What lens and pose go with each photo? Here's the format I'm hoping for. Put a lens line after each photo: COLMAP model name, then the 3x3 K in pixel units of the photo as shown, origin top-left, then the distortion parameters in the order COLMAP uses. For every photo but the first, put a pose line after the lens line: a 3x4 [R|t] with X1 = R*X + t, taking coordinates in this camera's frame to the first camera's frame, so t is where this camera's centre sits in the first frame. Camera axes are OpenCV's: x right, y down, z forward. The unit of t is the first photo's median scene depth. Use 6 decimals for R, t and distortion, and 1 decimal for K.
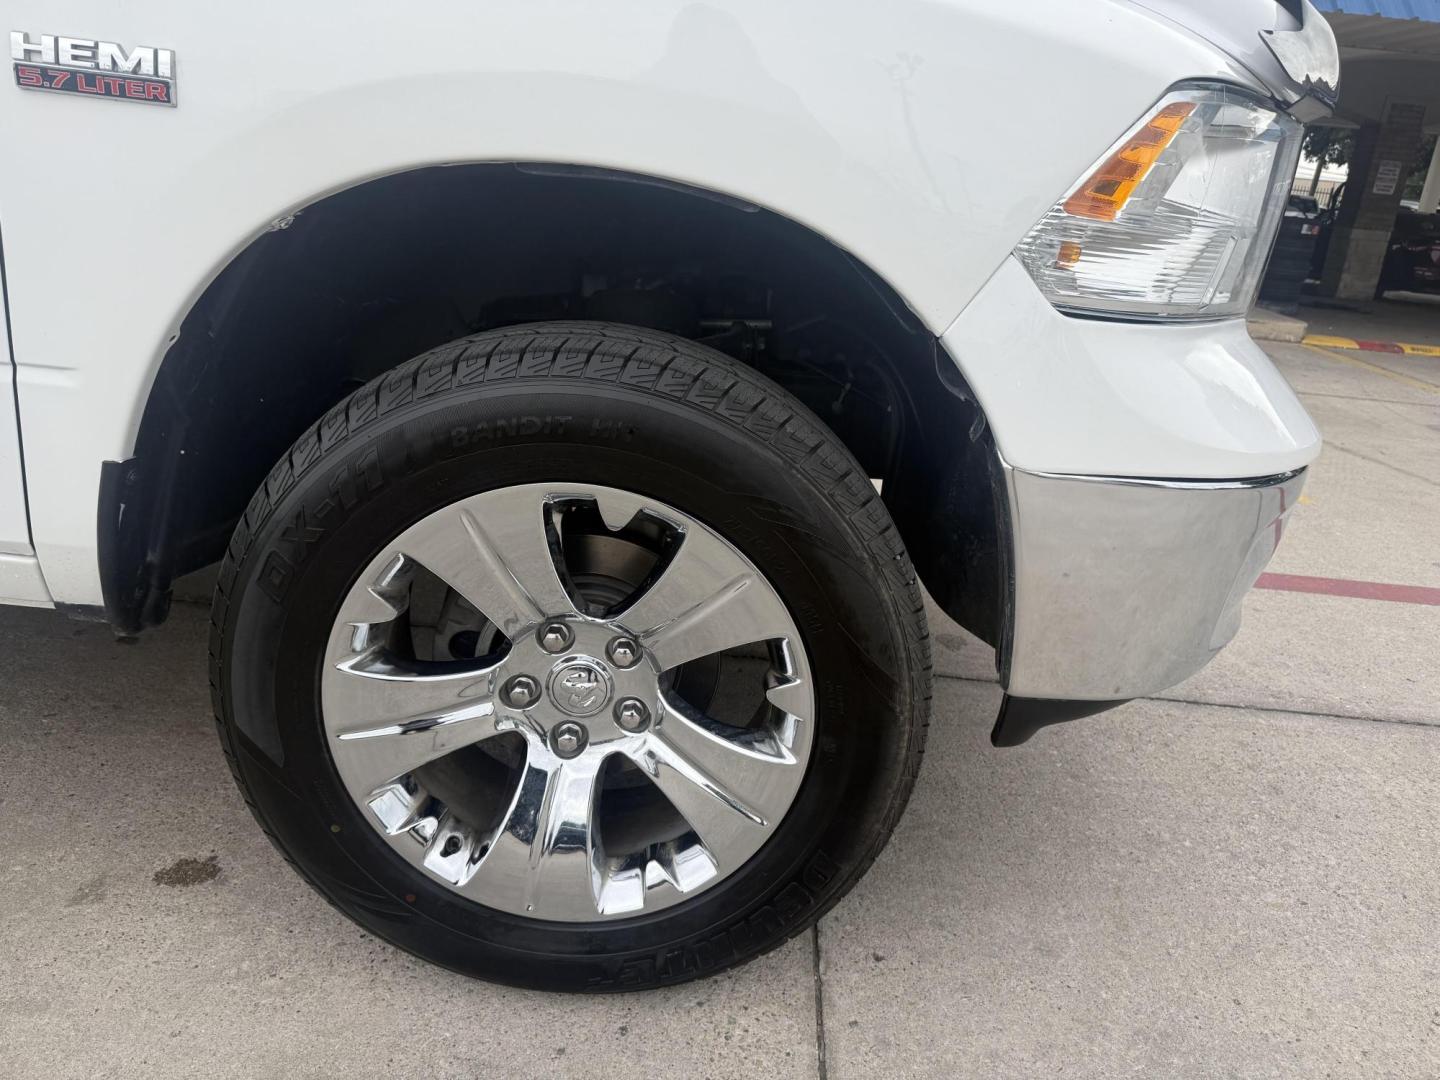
lens RADIAL K [[1035.2, 0, 721.6], [0, 1035.2, 536.8], [0, 0, 1]] dist [0.002122, -0.006560]
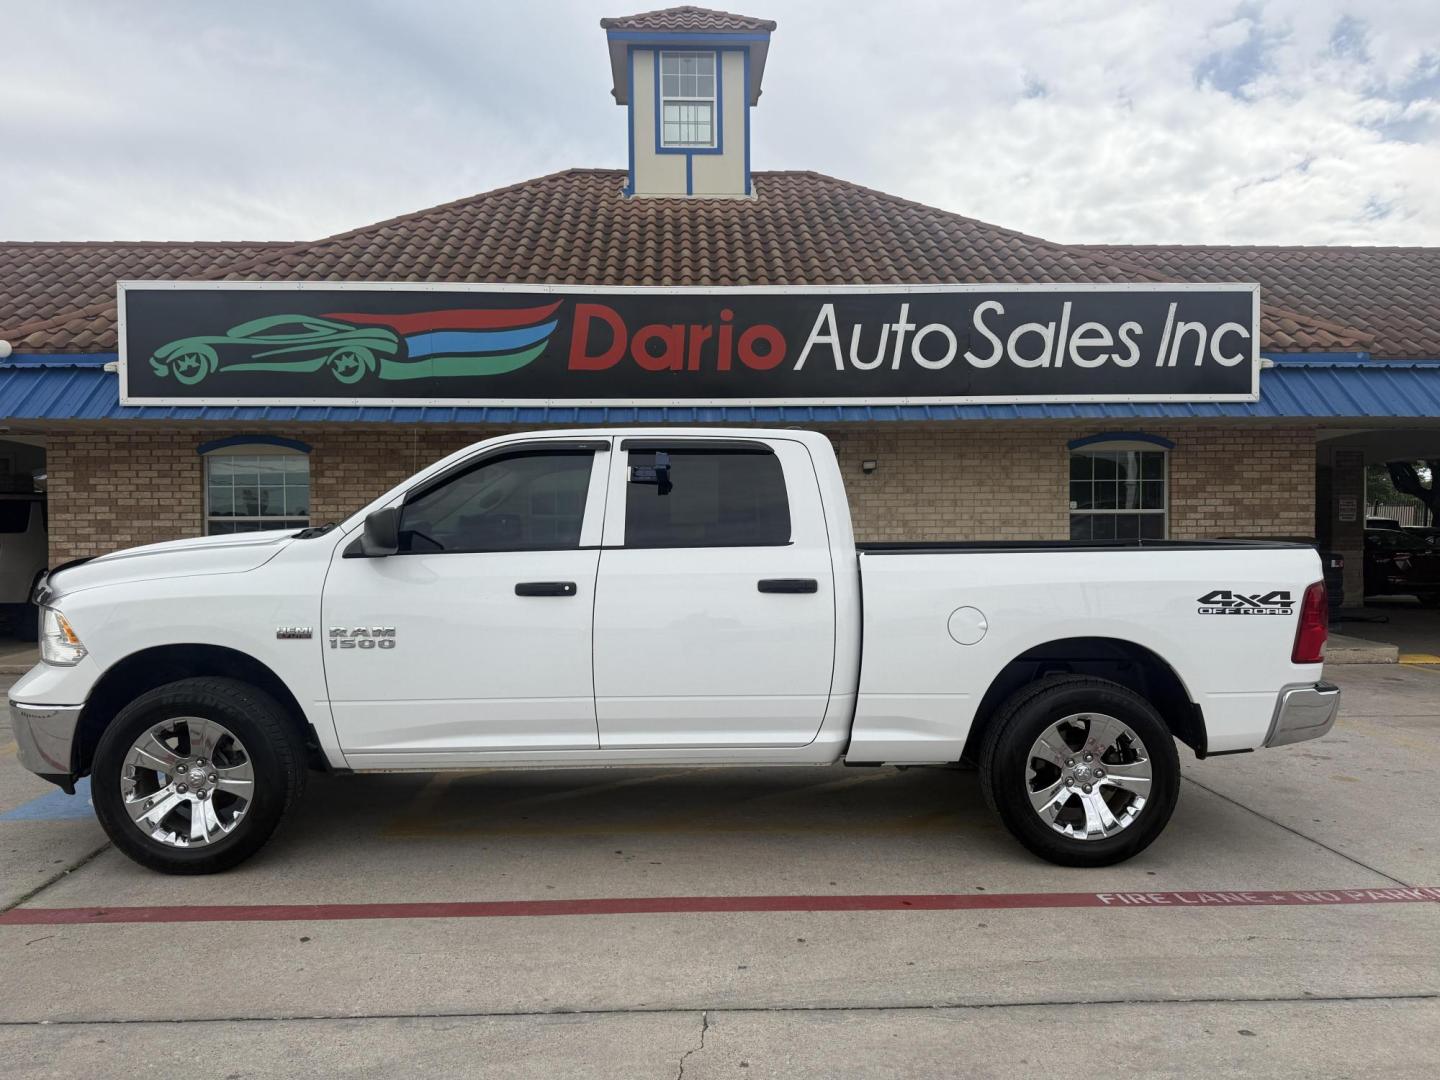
lens RADIAL K [[1012.9, 0, 720.0], [0, 1012.9, 540.0], [0, 0, 1]] dist [0.007236, -0.005094]
pose [[0.991293, -0.088752, 0.097270, -2.304969], [0.114479, 0.945891, -0.303619, -0.351962], [-0.065060, 0.312111, 0.947815, -0.851905]]
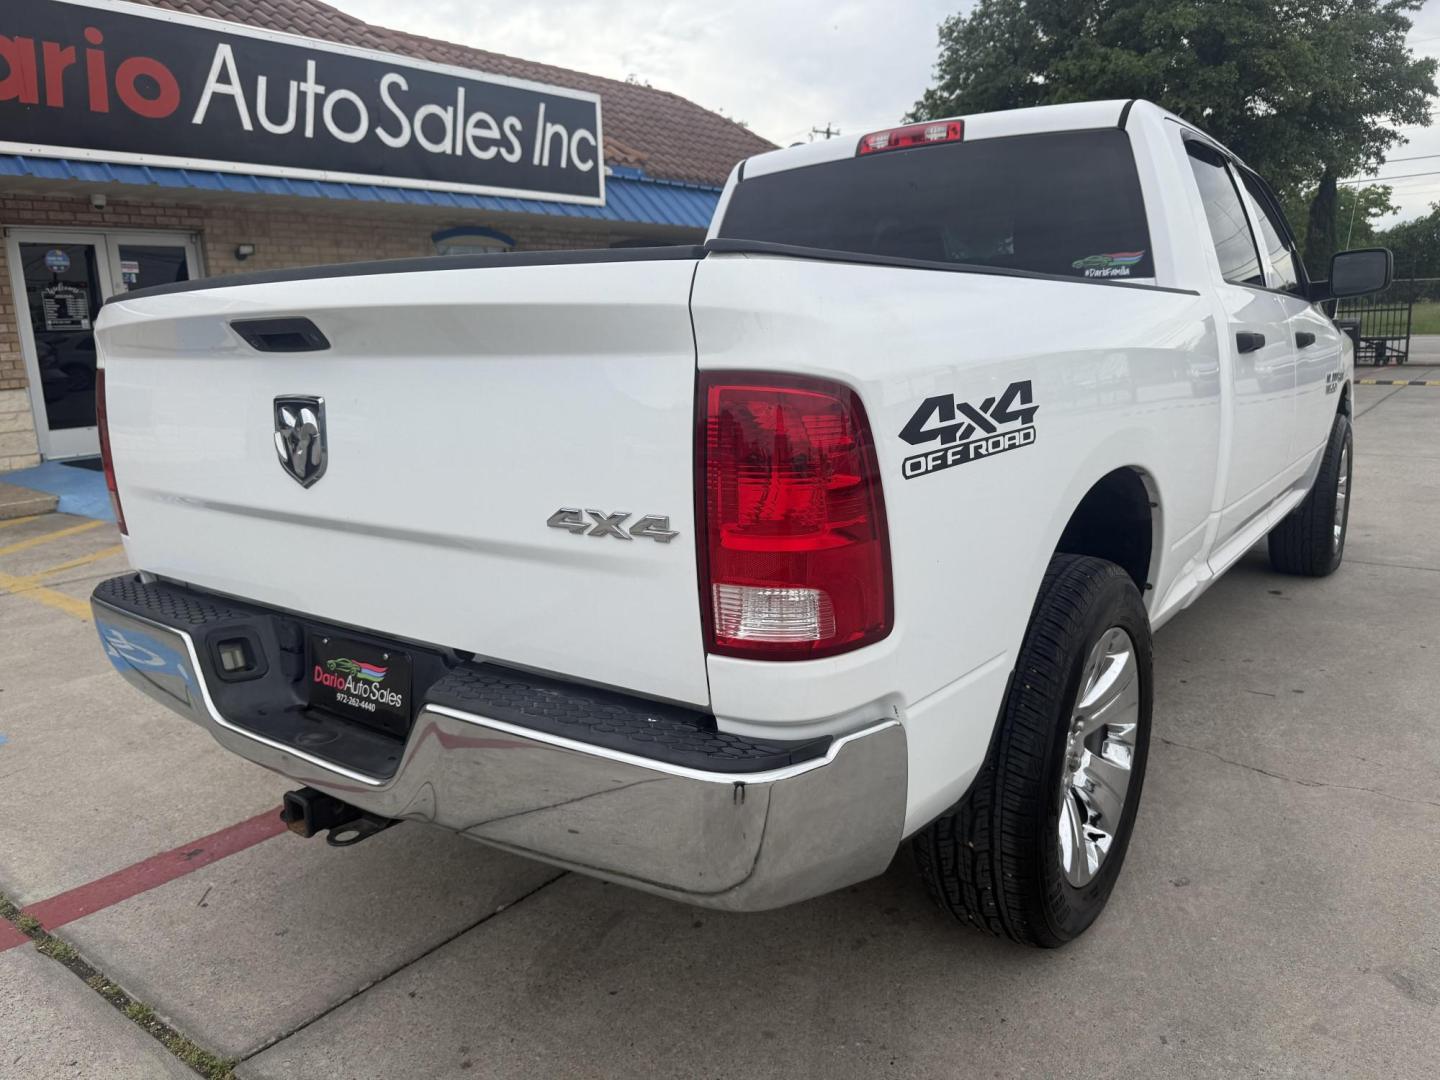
lens RADIAL K [[1035.2, 0, 721.6], [0, 1035.2, 536.8], [0, 0, 1]] dist [0.002122, -0.006560]
pose [[0.561560, -0.262563, 0.784672, -4.834002], [0.339852, 0.937826, 0.070592, -0.819391], [-0.754421, 0.227031, 0.615878, 0.238351]]
